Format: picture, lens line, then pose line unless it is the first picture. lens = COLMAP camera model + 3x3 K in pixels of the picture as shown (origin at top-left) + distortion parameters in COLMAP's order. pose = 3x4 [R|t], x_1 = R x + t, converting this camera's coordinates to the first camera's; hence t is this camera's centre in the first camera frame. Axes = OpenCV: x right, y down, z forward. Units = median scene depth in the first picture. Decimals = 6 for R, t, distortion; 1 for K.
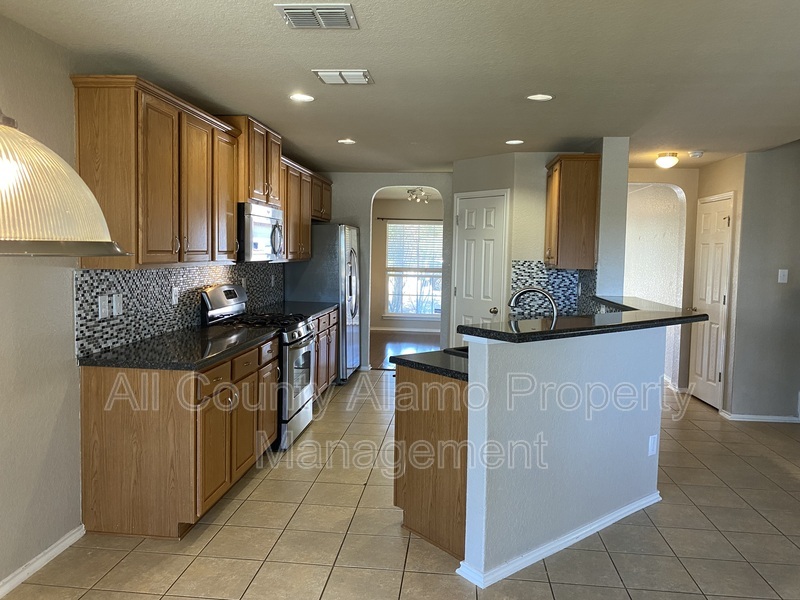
lens RADIAL K [[609.6, 0, 401.2], [0, 609.6, 297.8], [0, 0, 1]] dist [0.000767, -0.005360]
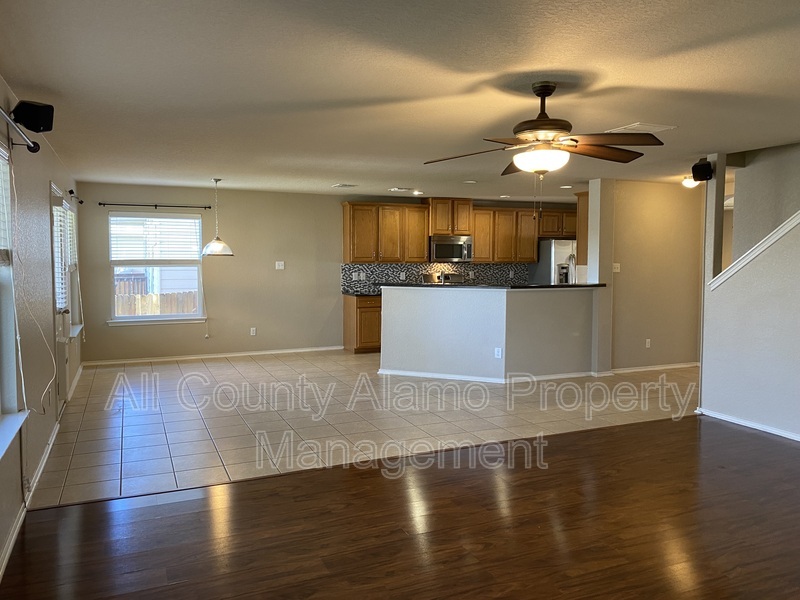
lens RADIAL K [[609.6, 0, 399.8], [0, 609.6, 300.3], [0, 0, 1]] dist [0.000767, -0.005360]
pose [[0.487313, 0.040222, -0.872301, 2.169415], [-0.057522, 0.998248, 0.013895, 0.075474], [0.871331, 0.043405, 0.488772, -0.266865]]
